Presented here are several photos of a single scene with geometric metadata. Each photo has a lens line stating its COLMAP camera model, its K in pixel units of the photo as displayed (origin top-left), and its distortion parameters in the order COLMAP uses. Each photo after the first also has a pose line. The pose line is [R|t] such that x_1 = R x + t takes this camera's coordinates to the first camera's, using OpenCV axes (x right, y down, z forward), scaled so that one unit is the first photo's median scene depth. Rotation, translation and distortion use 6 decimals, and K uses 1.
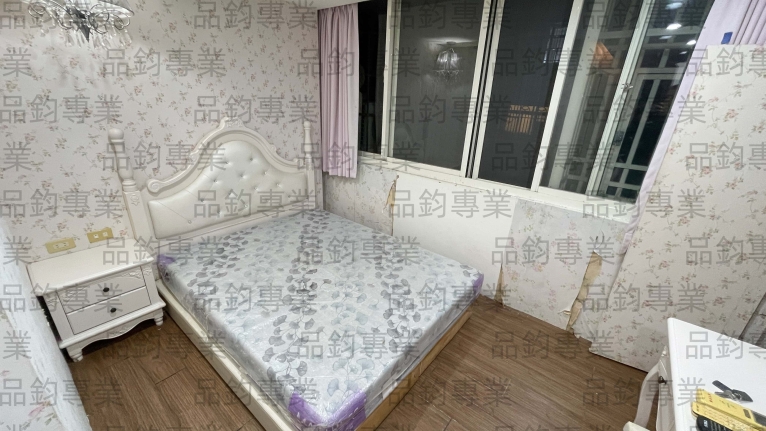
lens RADIAL K [[307.8, 0, 379.5], [0, 307.8, 215.0], [0, 0, 1]] dist [0.004408, 0.000372]
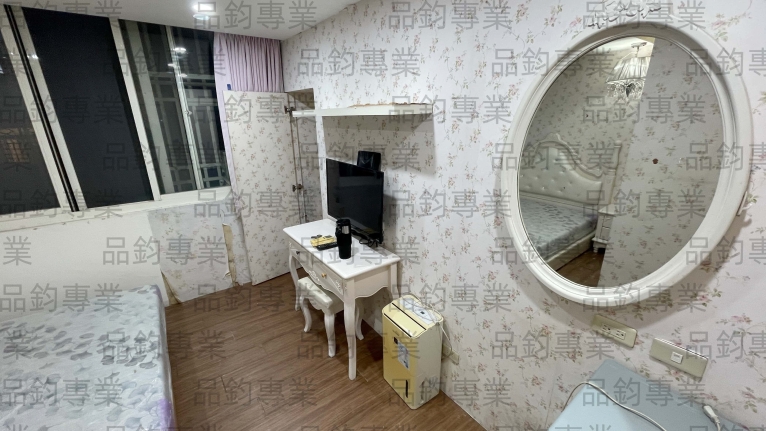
lens RADIAL K [[307.8, 0, 379.3], [0, 307.8, 219.3], [0, 0, 1]] dist [0.004408, 0.000372]
pose [[0.239290, -0.348041, 0.906426, -0.386950], [0.372931, 0.894885, 0.245159, 0.013664], [-0.896472, 0.279370, 0.343932, -0.138168]]
